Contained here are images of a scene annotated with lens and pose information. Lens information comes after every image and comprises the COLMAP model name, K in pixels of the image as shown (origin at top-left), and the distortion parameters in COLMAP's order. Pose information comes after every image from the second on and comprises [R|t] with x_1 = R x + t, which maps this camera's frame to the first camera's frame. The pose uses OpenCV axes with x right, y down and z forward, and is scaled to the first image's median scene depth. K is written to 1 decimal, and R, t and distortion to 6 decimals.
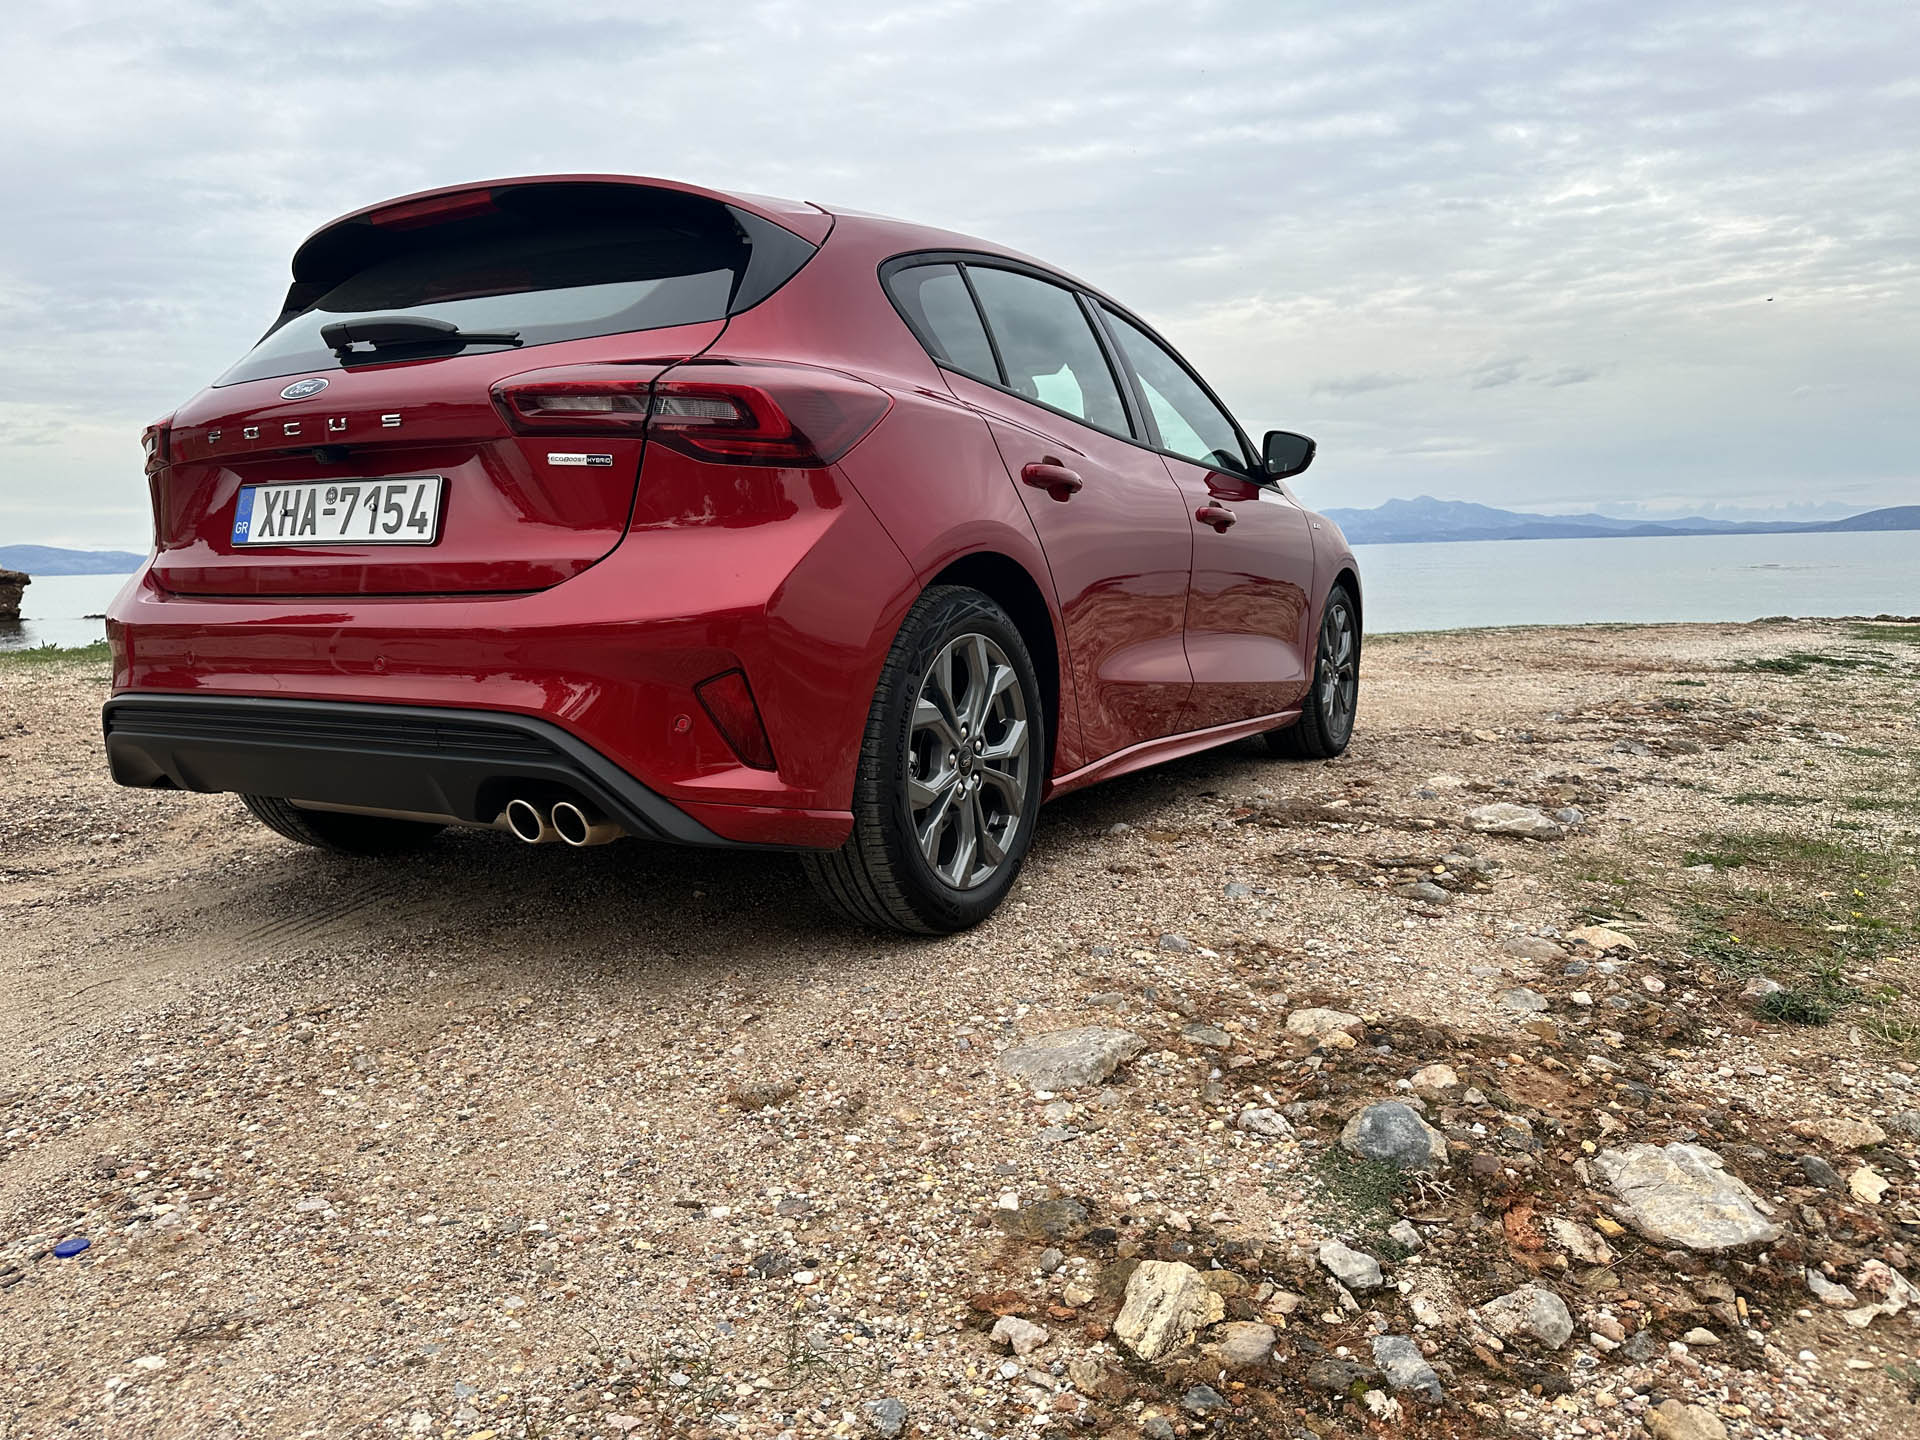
lens RADIAL K [[1406.4, 0, 976.6], [0, 1406.4, 709.2], [0, 0, 1]] dist [0.059731, -0.087755]
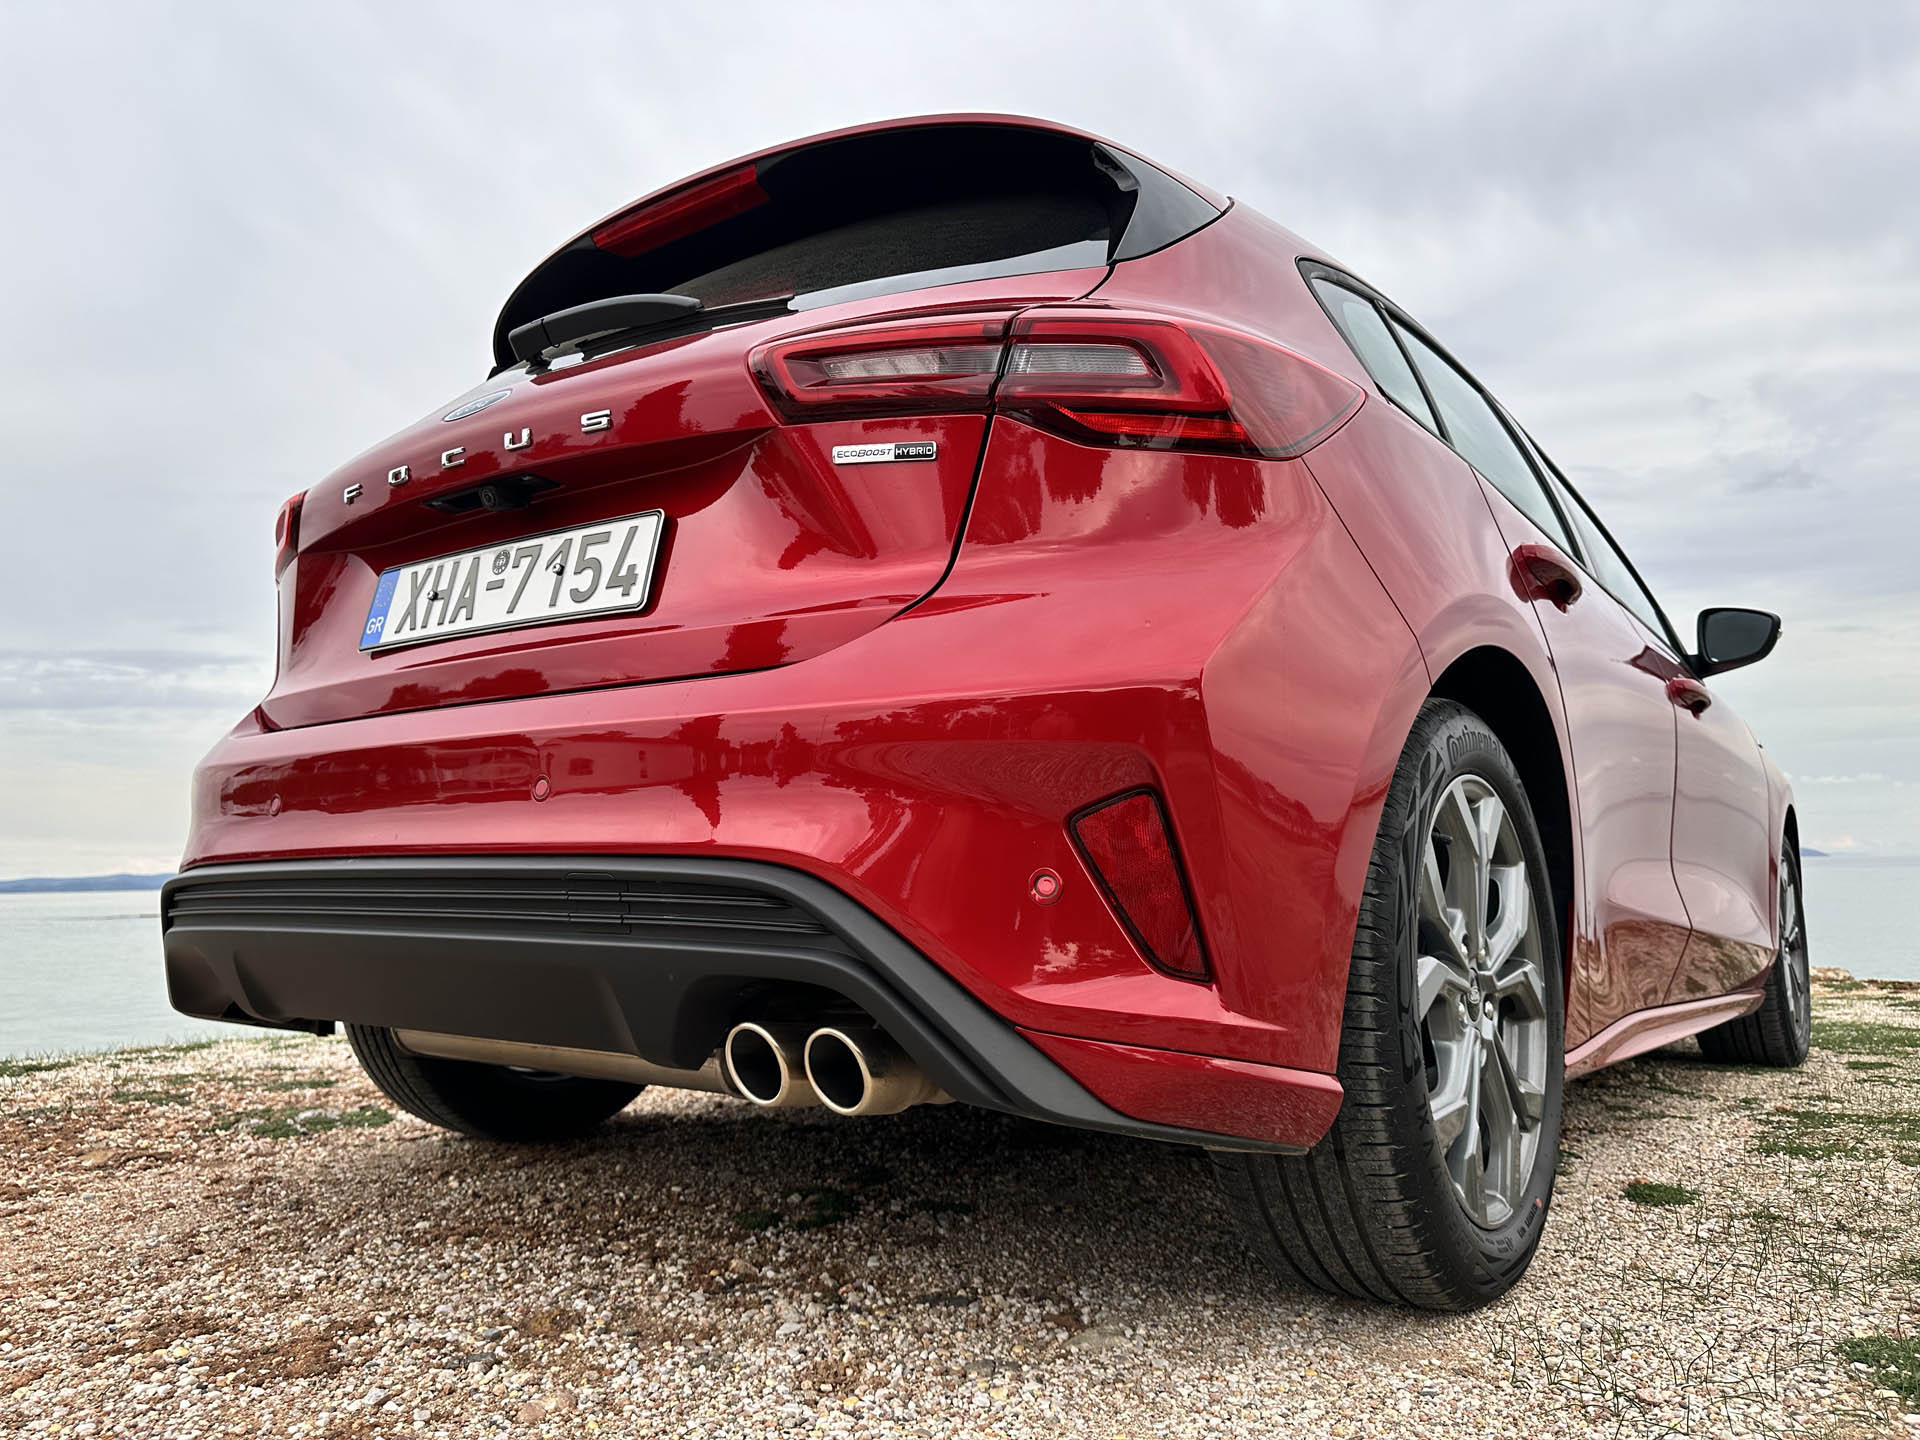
lens RADIAL K [[1406.4, 0, 943.6], [0, 1406.4, 705.9], [0, 0, 1]] dist [0.059731, -0.087755]
pose [[0.990441, 0.002267, -0.137918, -0.159503], [-0.032802, 0.975052, -0.219537, 0.057898], [0.133979, 0.221963, 0.965806, 0.409195]]
